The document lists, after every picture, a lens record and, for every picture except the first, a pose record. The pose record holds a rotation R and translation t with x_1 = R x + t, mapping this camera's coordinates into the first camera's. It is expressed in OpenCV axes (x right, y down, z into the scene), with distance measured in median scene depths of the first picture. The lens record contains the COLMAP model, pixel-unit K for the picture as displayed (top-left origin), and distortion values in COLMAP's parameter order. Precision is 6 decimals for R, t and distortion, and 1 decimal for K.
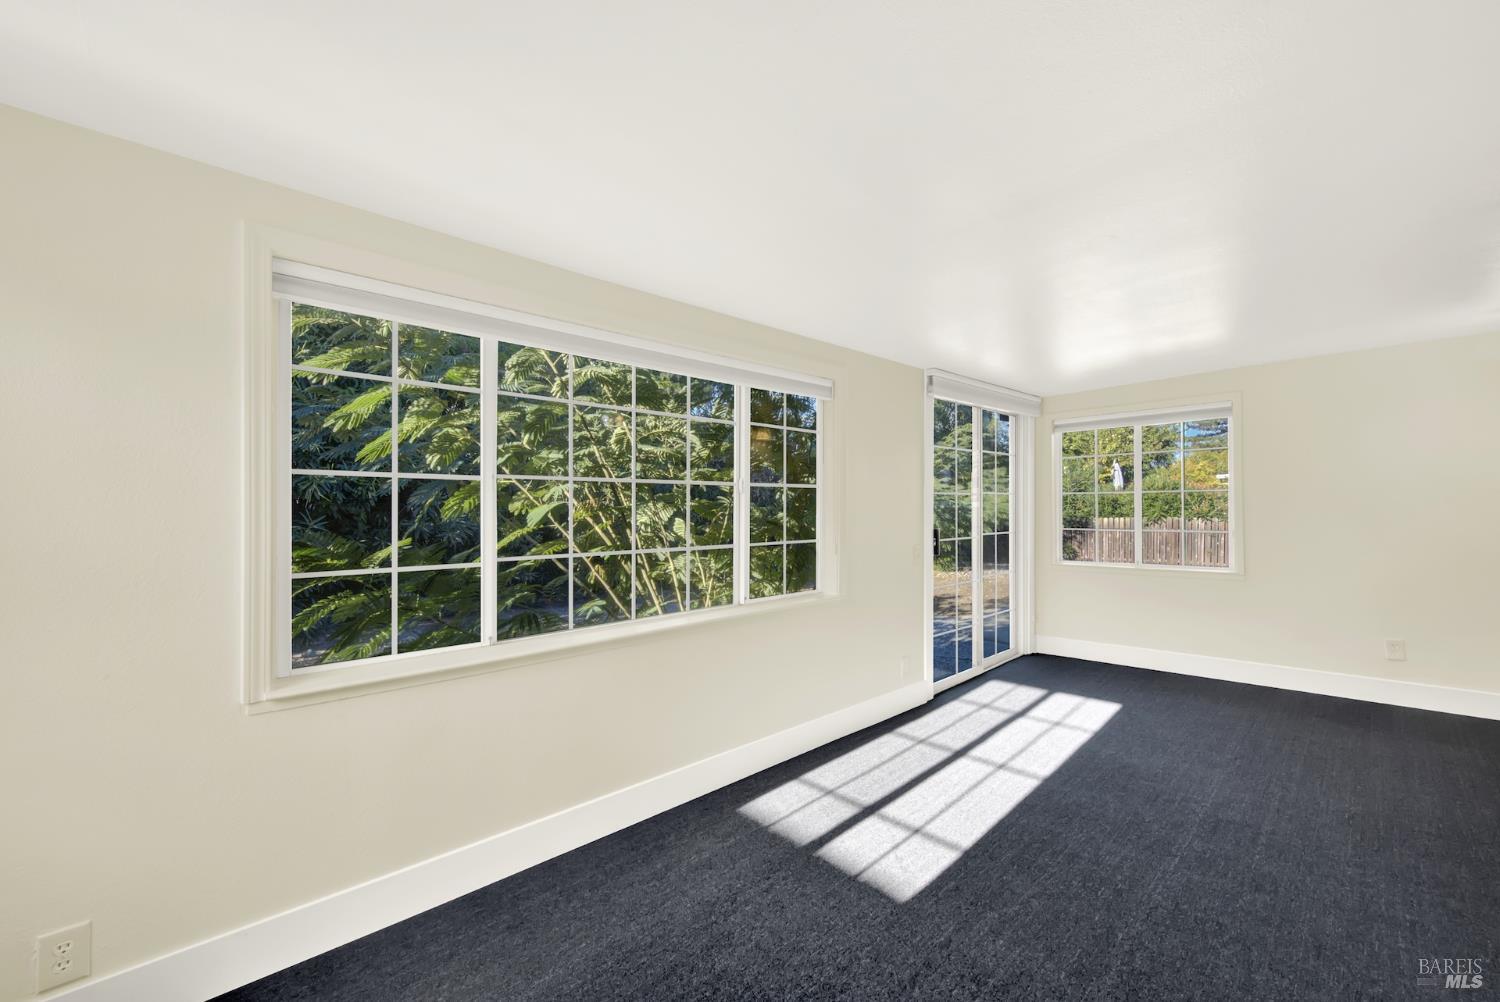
lens RADIAL K [[633.3, 0, 750.0], [0, 633.3, 501.0], [0, 0, 1]] dist [0.021795, -0.000120]
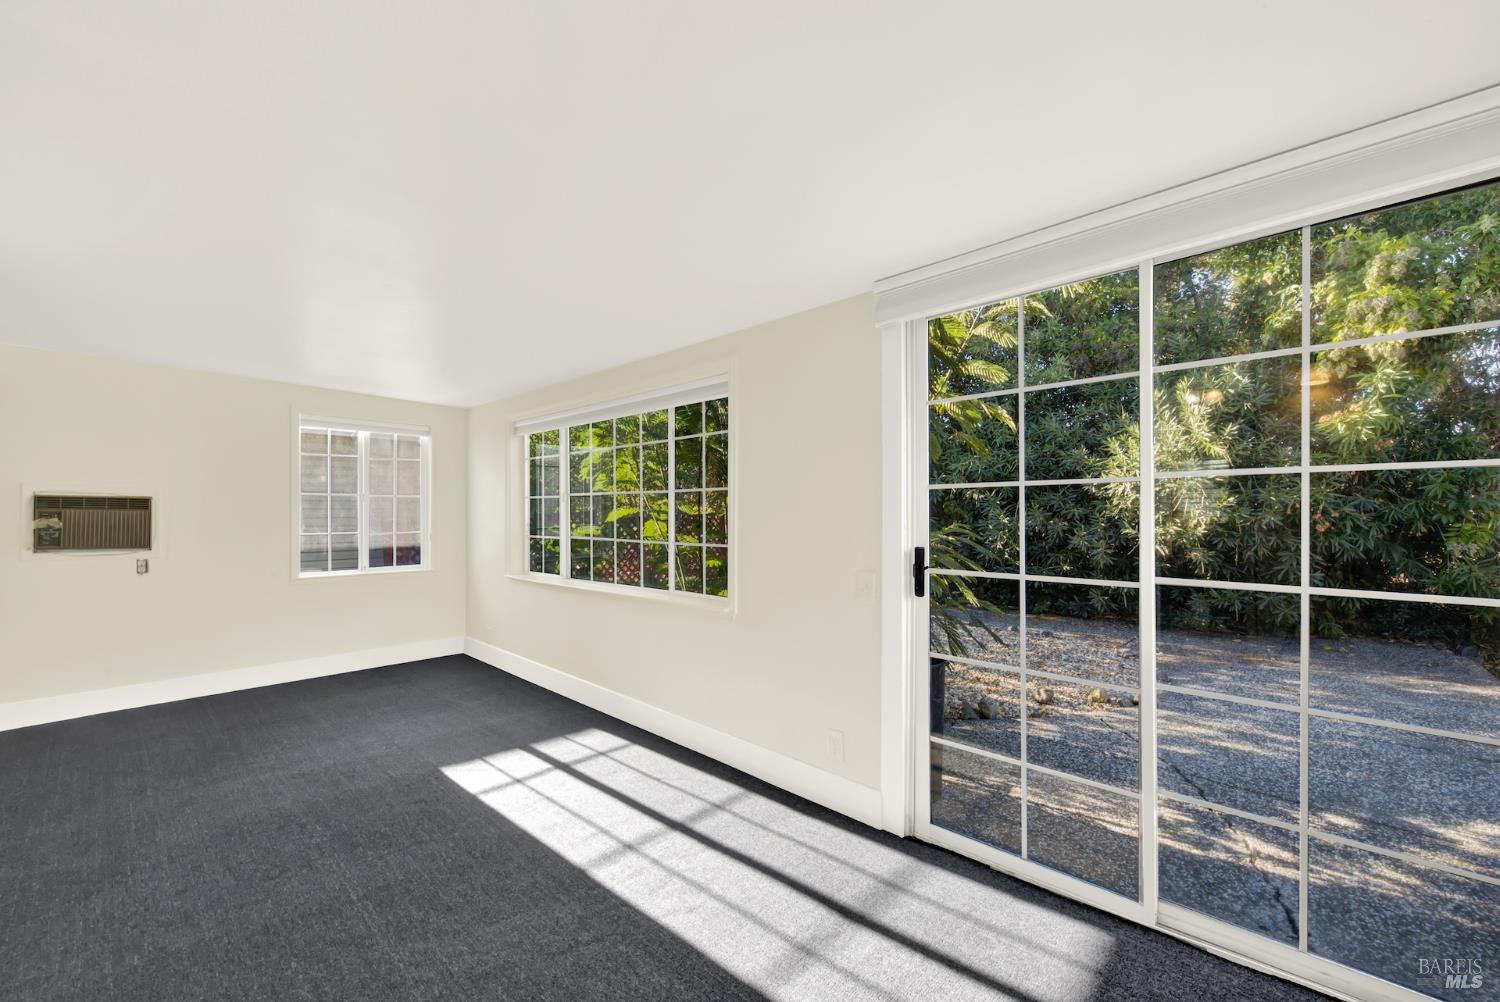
lens RADIAL K [[608.3, 0, 755.8], [0, 608.3, 509.7], [0, 0, 1]] dist [-0.000530, -0.000752]
pose [[0.036694, -0.002777, -0.999323, 1.197050], [0.000878, 0.999996, -0.002746, 0.013889], [0.999326, -0.000777, 0.036696, 1.189533]]
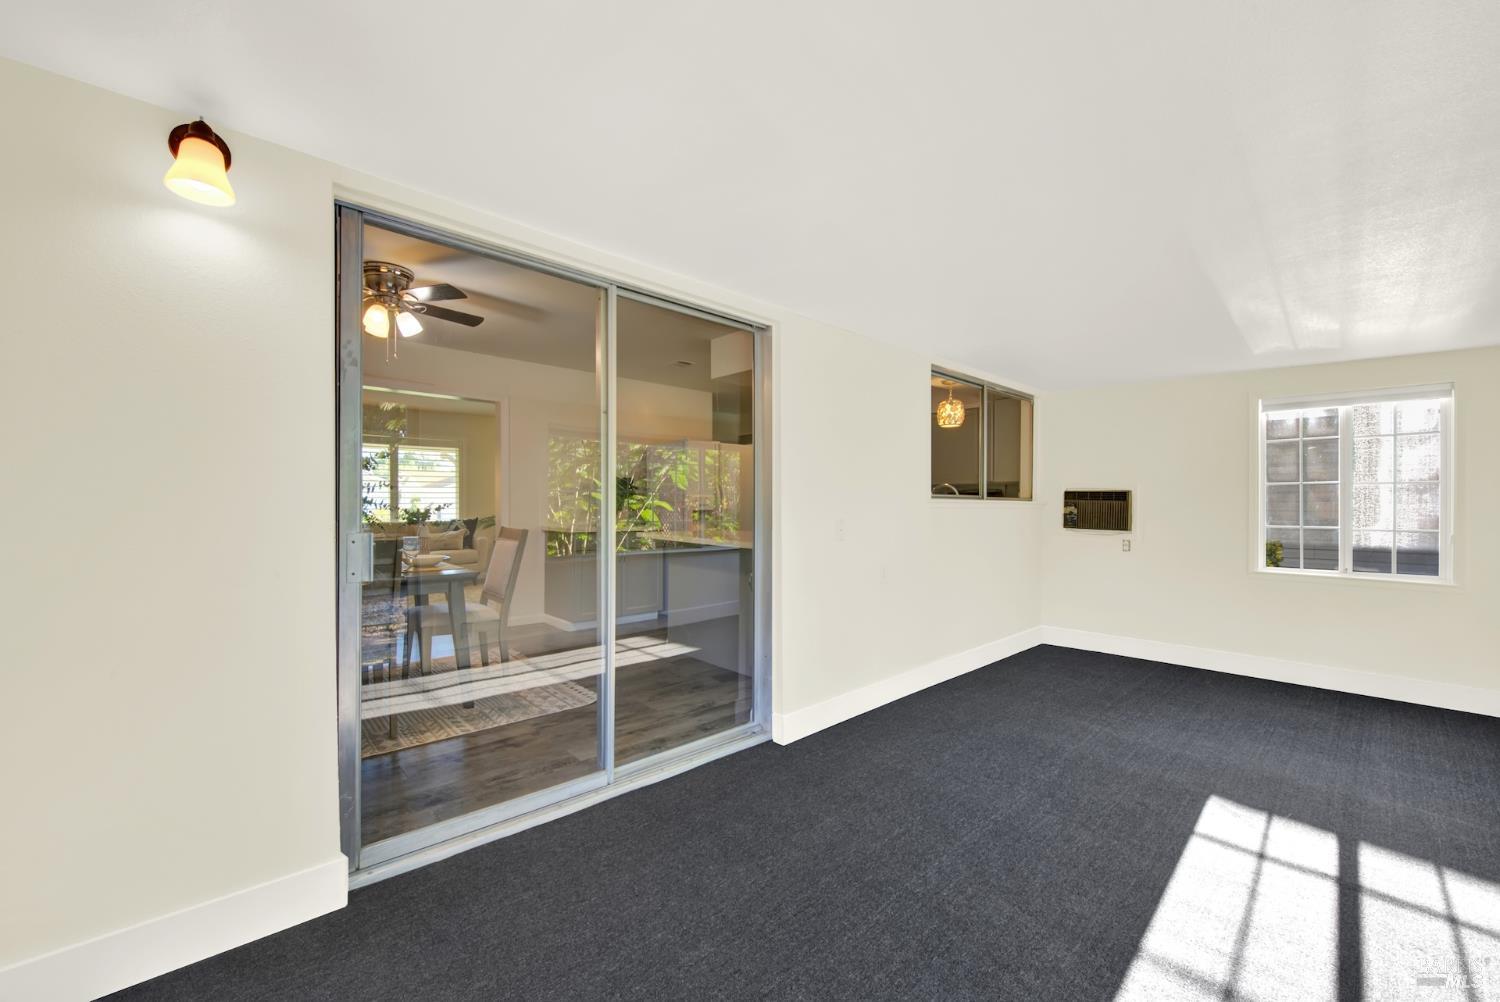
lens RADIAL K [[608.3, 0, 755.8], [0, 608.3, 509.7], [0, 0, 1]] dist [-0.000530, -0.000752]
pose [[-0.999647, -0.004900, 0.026112, 0.809600], [-0.004590, 0.999918, 0.011941, 0.019524], [-0.026169, 0.011817, -0.999588, 1.585997]]
